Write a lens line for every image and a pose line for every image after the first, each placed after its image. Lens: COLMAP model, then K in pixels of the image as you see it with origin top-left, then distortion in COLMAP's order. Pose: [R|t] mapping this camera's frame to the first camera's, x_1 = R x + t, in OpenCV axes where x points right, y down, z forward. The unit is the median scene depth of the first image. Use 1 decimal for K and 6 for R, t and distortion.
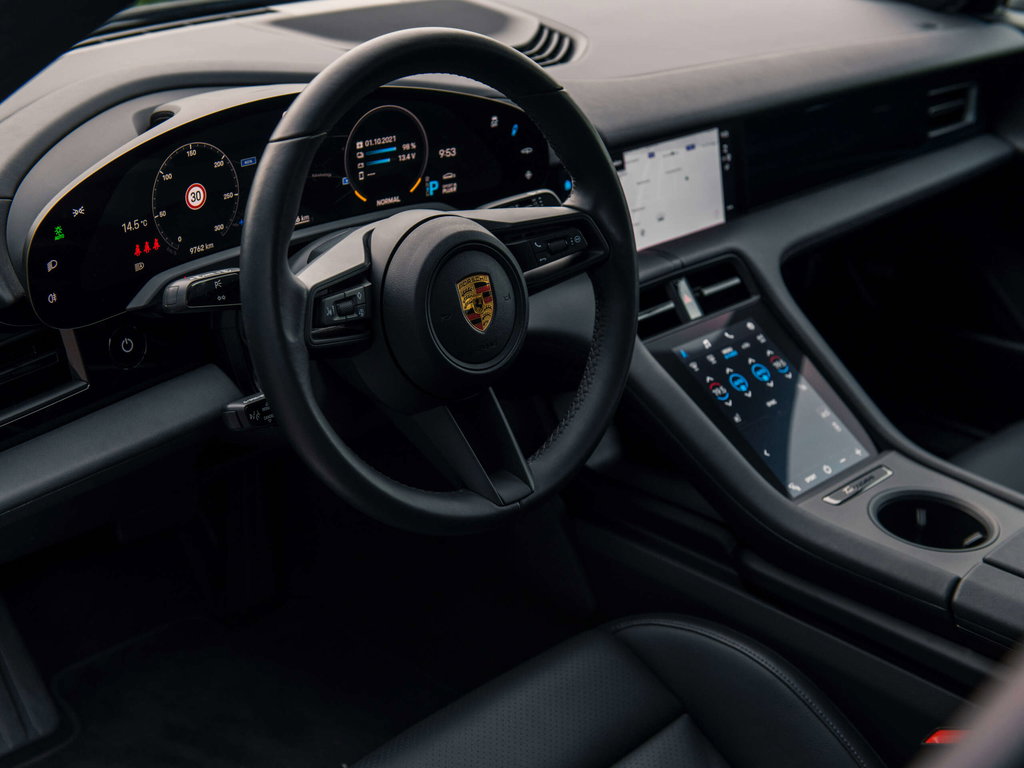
lens RADIAL K [[1383.1, 0, 512.0], [0, 1383.1, 384.0], [0, 0, 1]] dist [-0.009699, 0.032918]
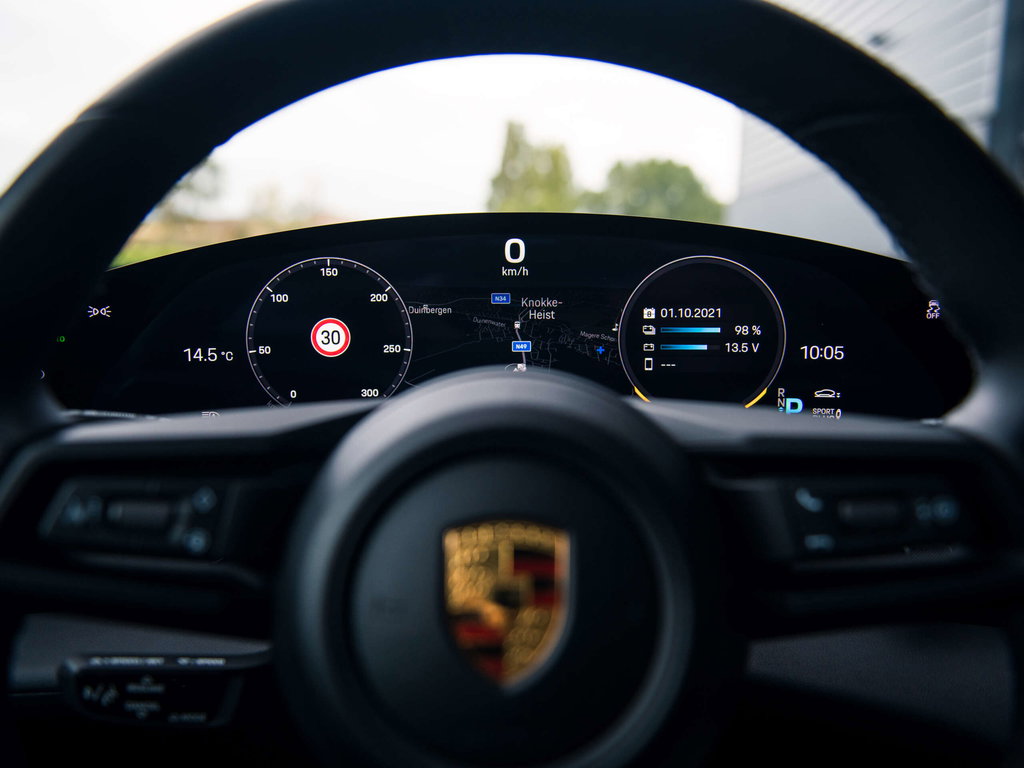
lens RADIAL K [[825.3, 0, 512.0], [0, 825.3, 384.0], [0, 0, 1]] dist [-0.009868, -0.000065]
pose [[0.703745, 0.081533, -0.705759, 0.102780], [-0.276080, 0.946704, -0.165925, -0.062167], [0.654616, 0.311615, 0.688748, 0.680884]]
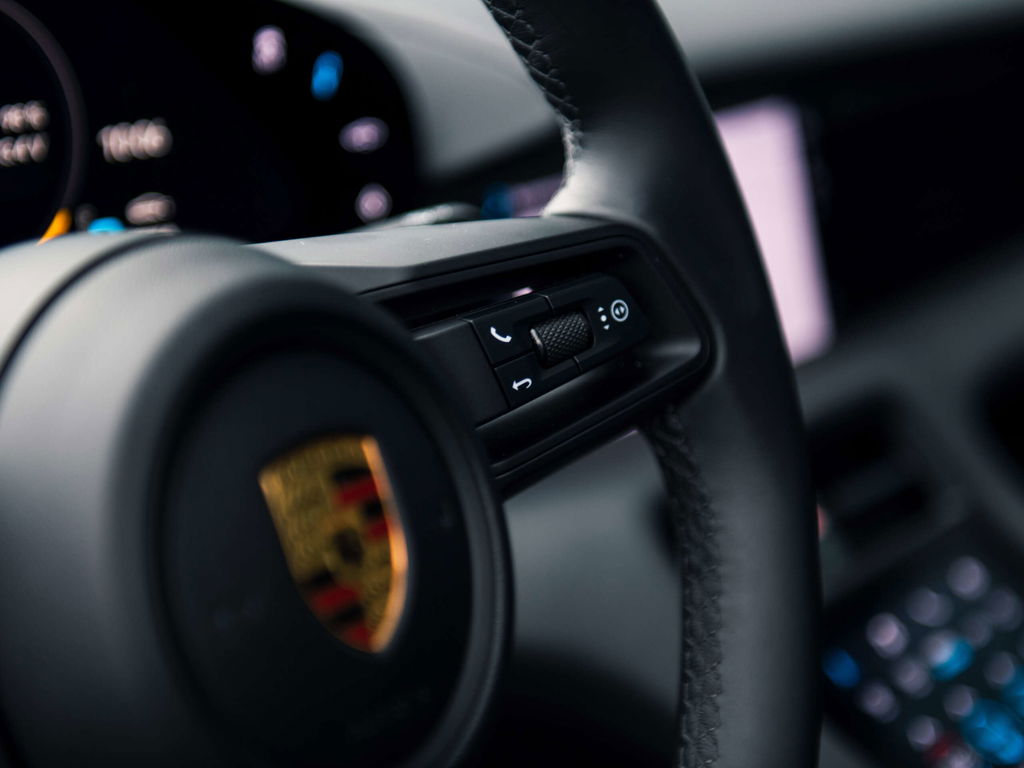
lens RADIAL K [[2155.1, 0, 512.0], [0, 2155.1, 384.0], [0, 0, 1]] dist [0.080591, 0.117565]
pose [[0.984867, -0.082001, 0.152686, -0.042171], [0.106524, 0.981341, -0.160072, -0.014797], [-0.136711, 0.173915, 0.975225, 0.482048]]
